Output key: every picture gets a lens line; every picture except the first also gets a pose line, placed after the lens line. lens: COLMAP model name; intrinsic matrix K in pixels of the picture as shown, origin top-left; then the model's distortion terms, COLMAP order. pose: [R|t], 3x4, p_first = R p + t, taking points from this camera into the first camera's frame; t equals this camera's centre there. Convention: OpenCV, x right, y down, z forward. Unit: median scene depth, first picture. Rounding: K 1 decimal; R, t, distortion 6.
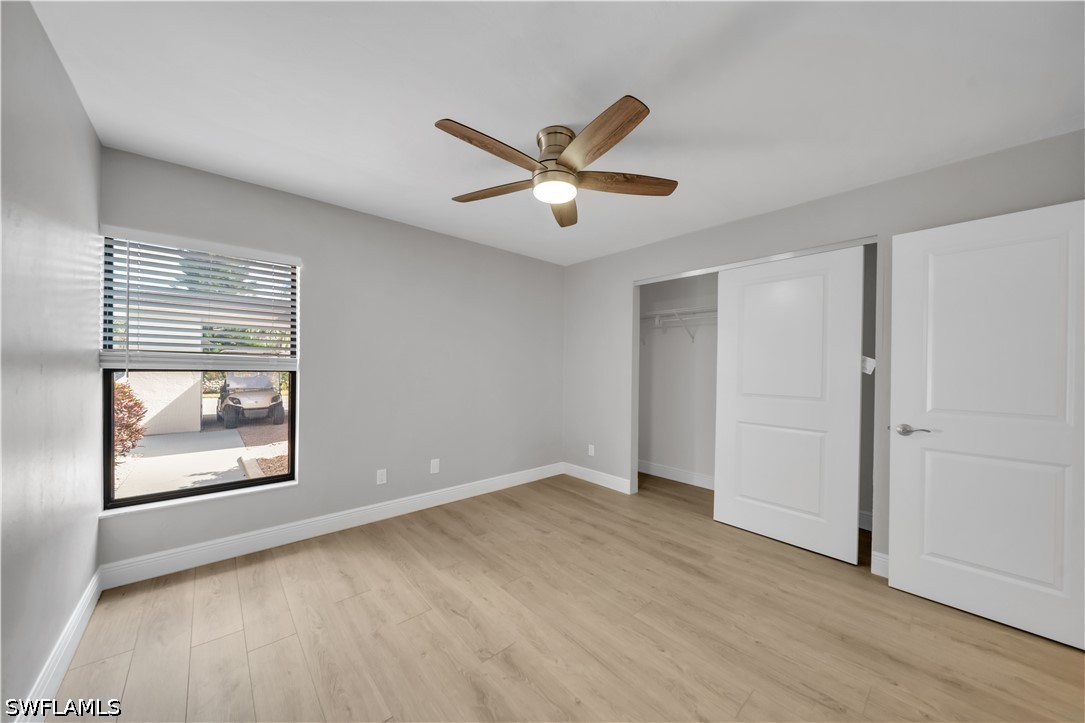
lens RADIAL K [[374.8, 0, 546.5], [0, 374.8, 368.0], [0, 0, 1]] dist [0.002426, -0.001756]
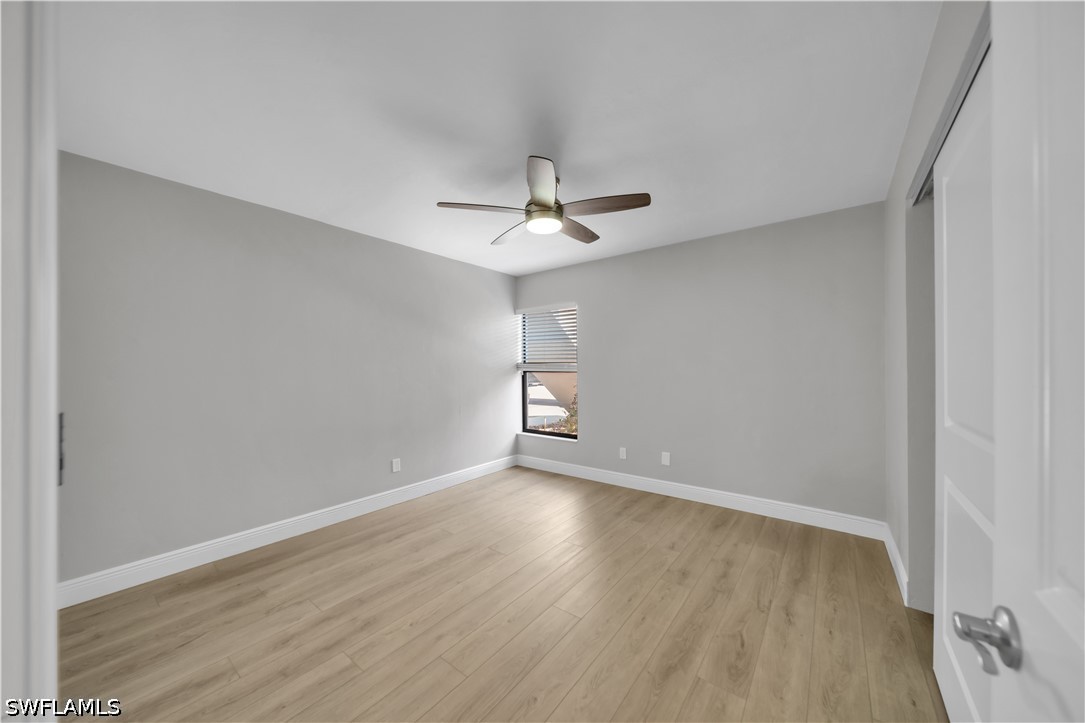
lens RADIAL K [[374.8, 0, 546.5], [0, 374.8, 368.0], [0, 0, 1]] dist [0.002426, -0.001756]
pose [[0.184649, -0.015639, -0.982680, 0.849203], [0.001186, 0.999876, -0.015690, 0.017316], [0.982804, 0.001732, 0.184645, 0.541293]]
